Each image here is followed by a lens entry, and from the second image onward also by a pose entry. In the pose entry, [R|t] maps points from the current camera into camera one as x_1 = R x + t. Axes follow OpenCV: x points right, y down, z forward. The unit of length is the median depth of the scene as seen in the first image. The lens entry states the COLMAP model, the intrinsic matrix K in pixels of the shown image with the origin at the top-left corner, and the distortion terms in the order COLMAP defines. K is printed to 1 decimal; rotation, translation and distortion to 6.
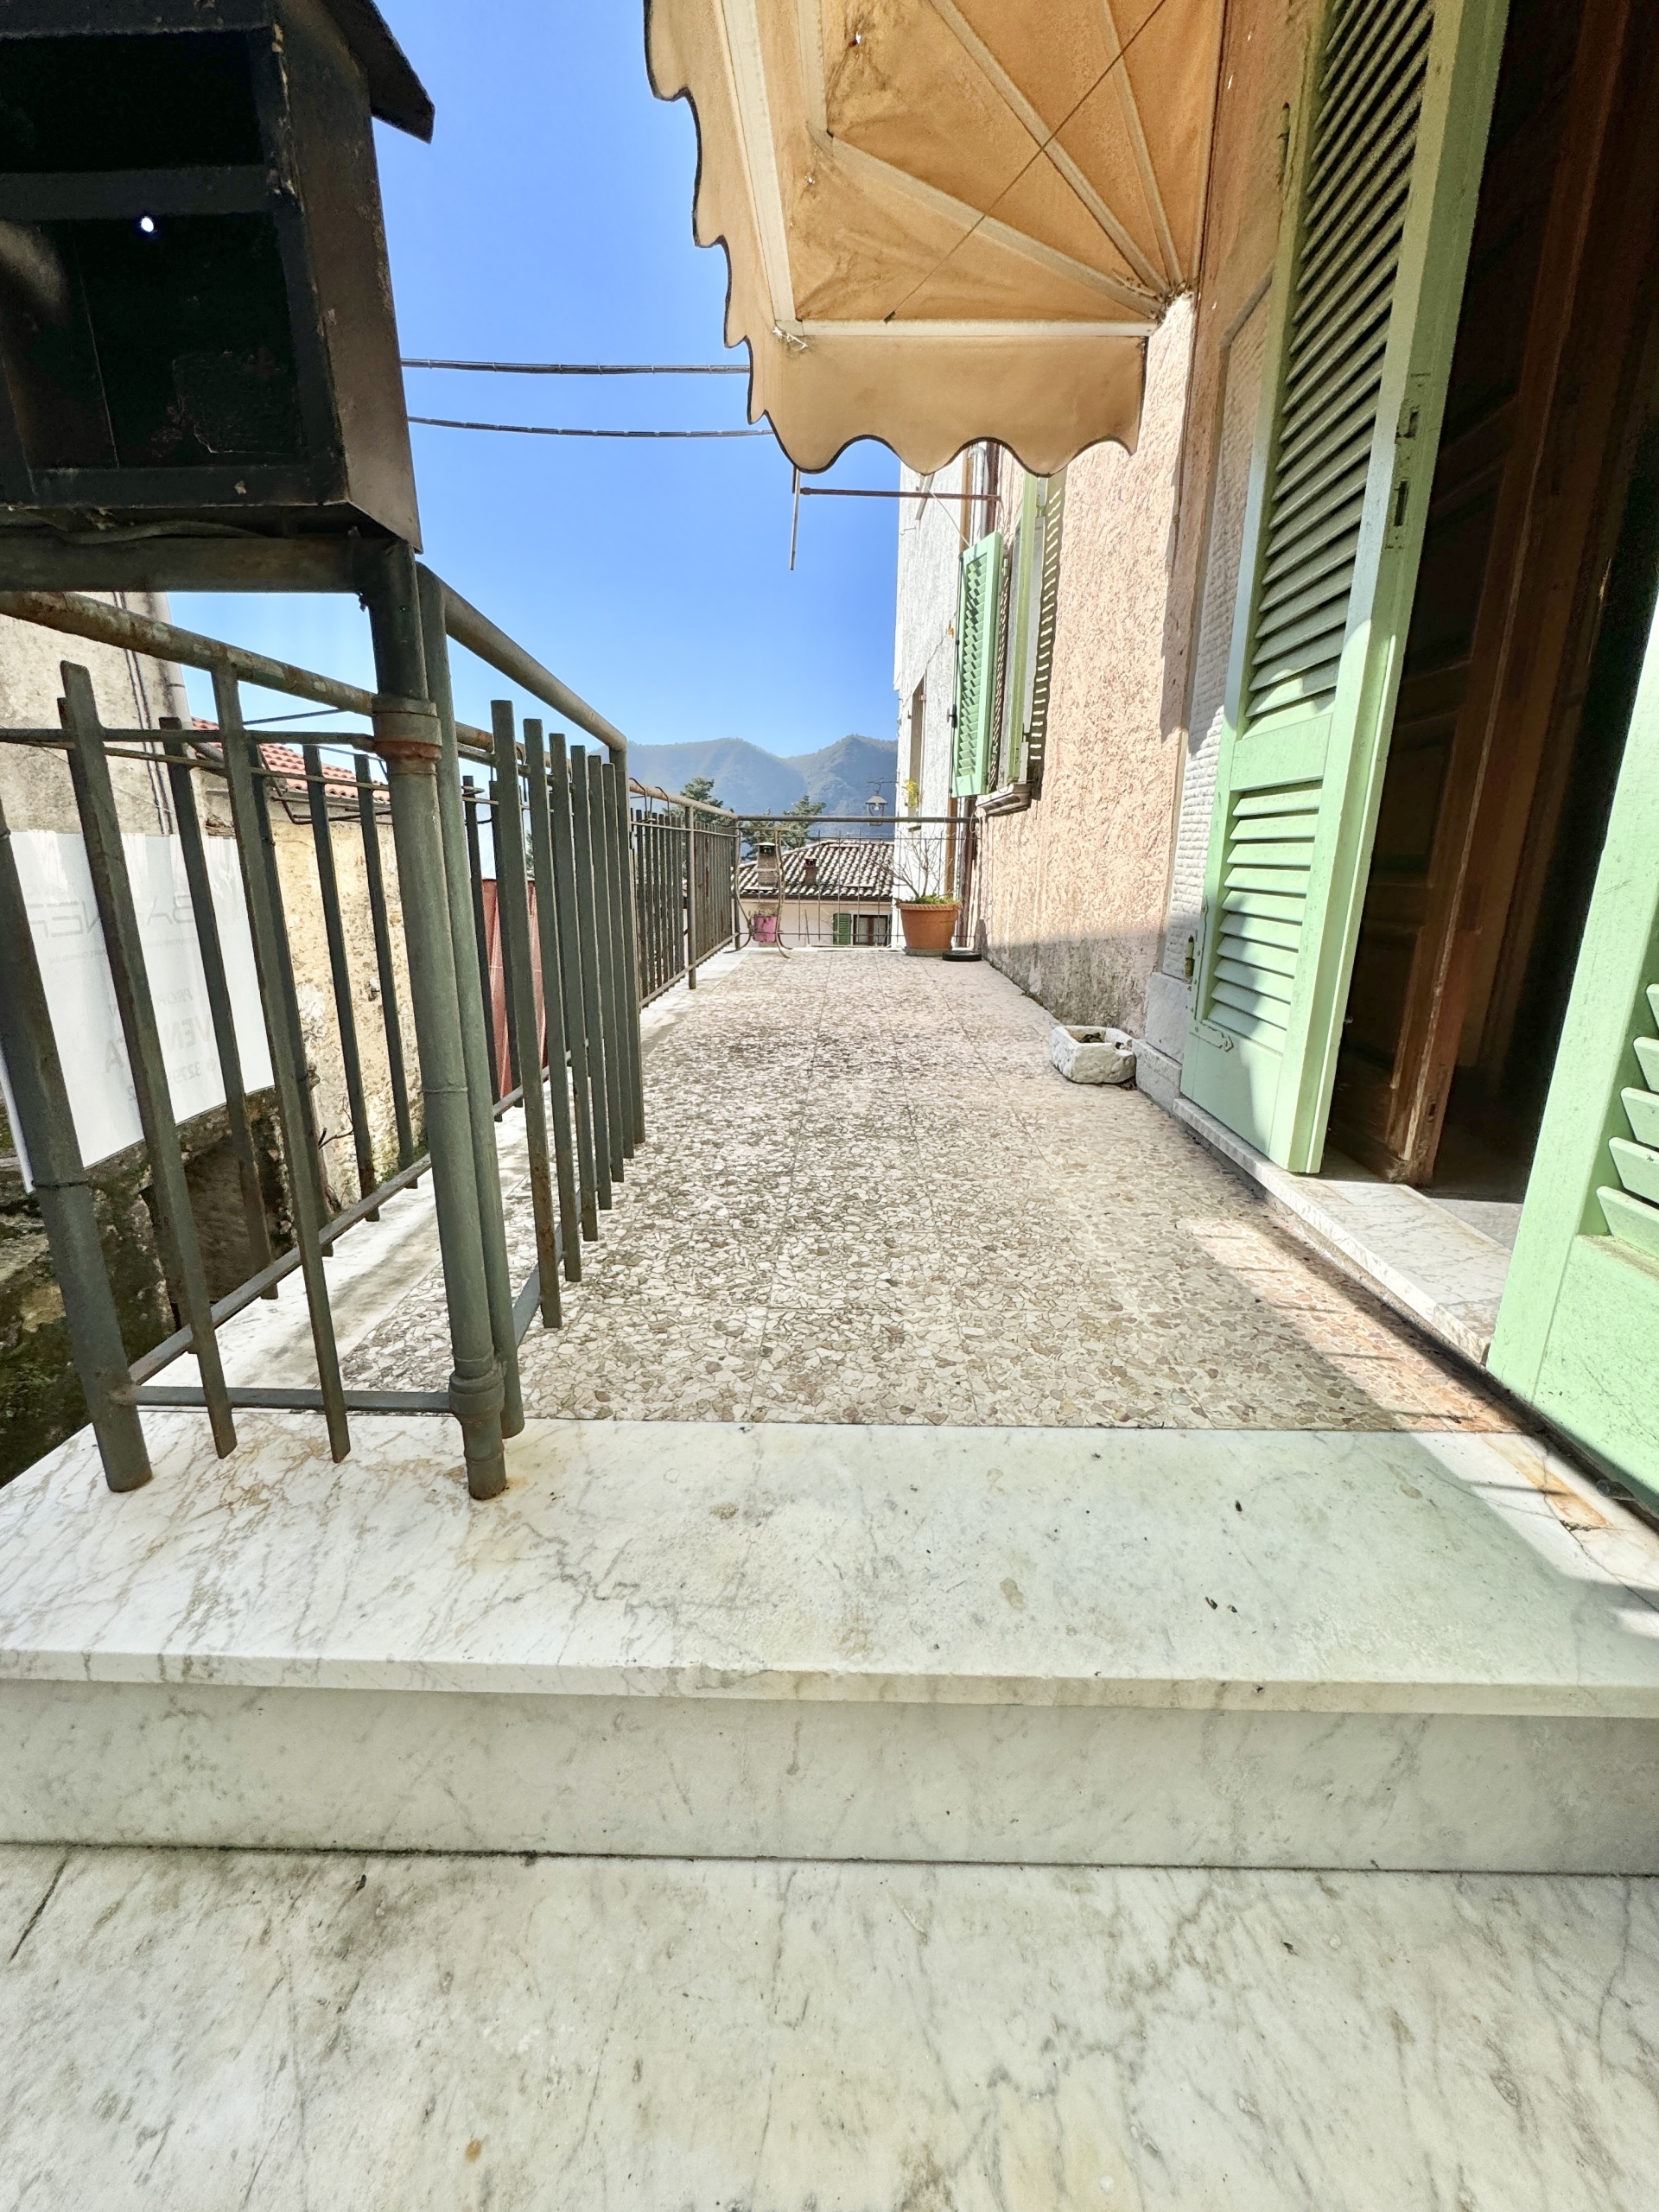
lens RADIAL K [[881.1, 0, 834.1], [0, 881.1, 1111.8], [0, 0, 1]] dist [-0.002004, 0.000198]
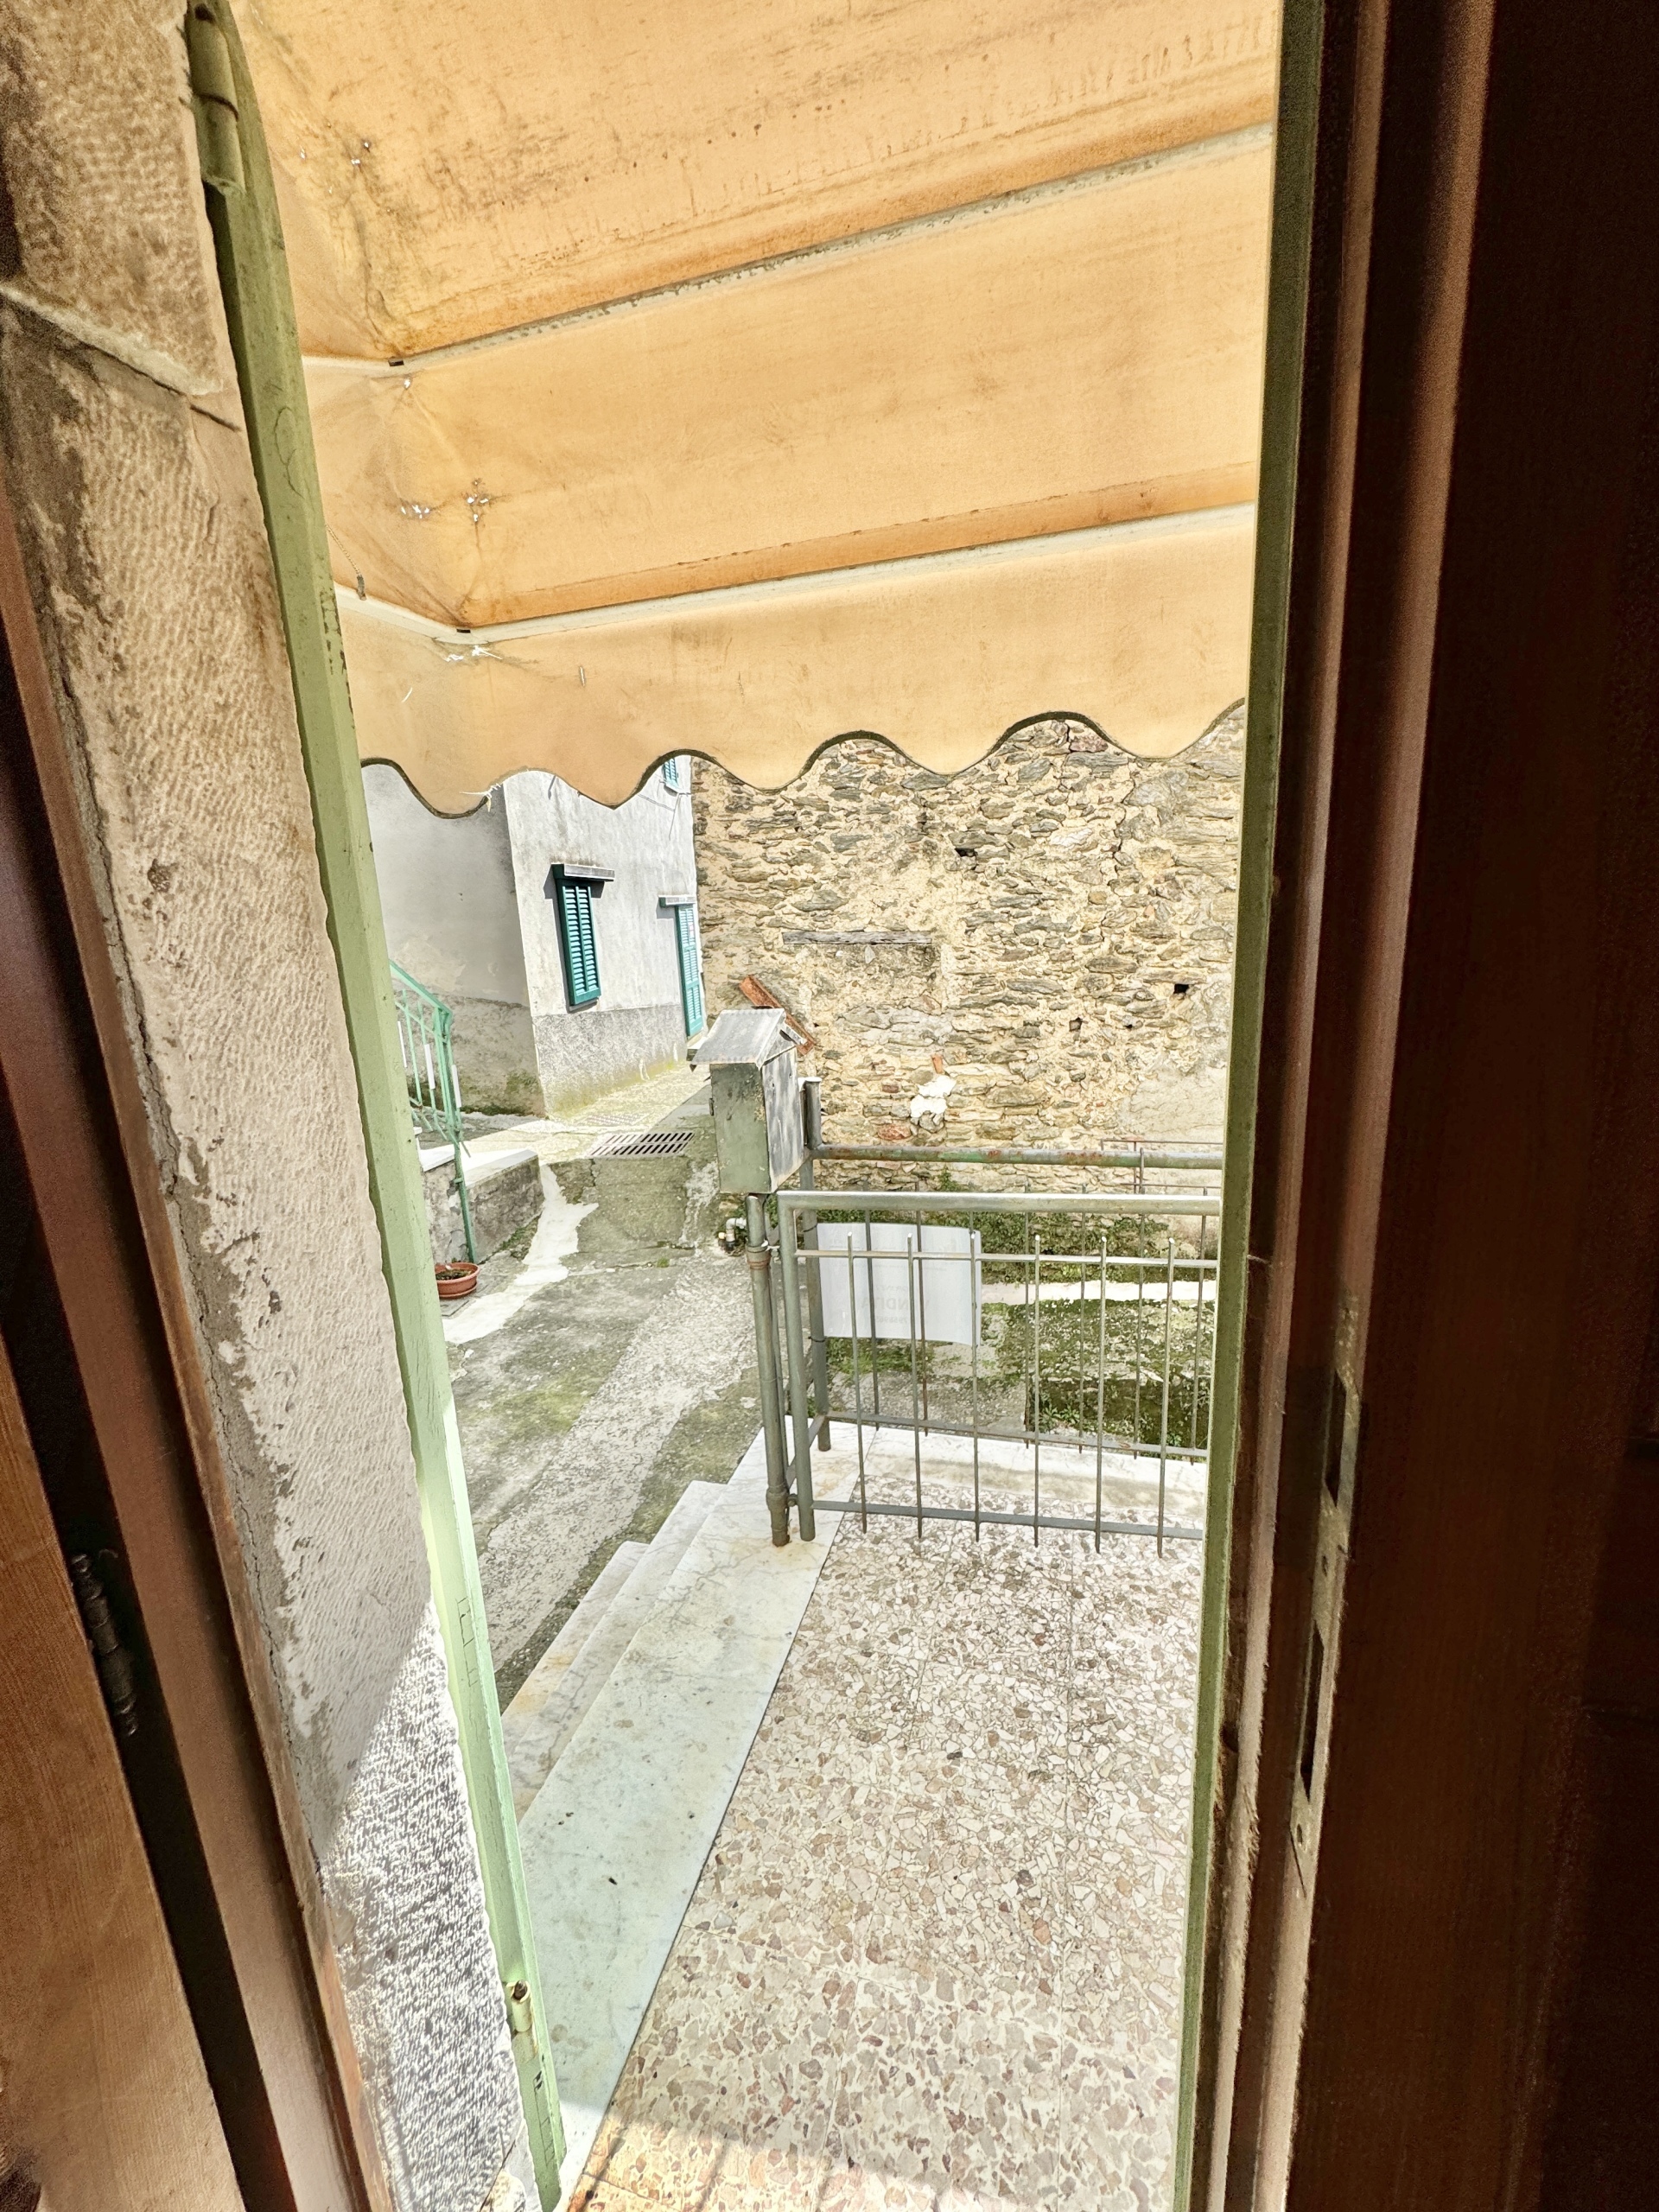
lens RADIAL K [[881.1, 0, 830.0], [0, 881.1, 1098.2], [0, 0, 1]] dist [-0.002004, 0.000198]
pose [[-0.255103, 0.214248, -0.942879, 0.966237], [-0.222242, 0.936043, 0.272824, -0.847122], [0.941026, 0.279145, -0.191173, 0.810249]]
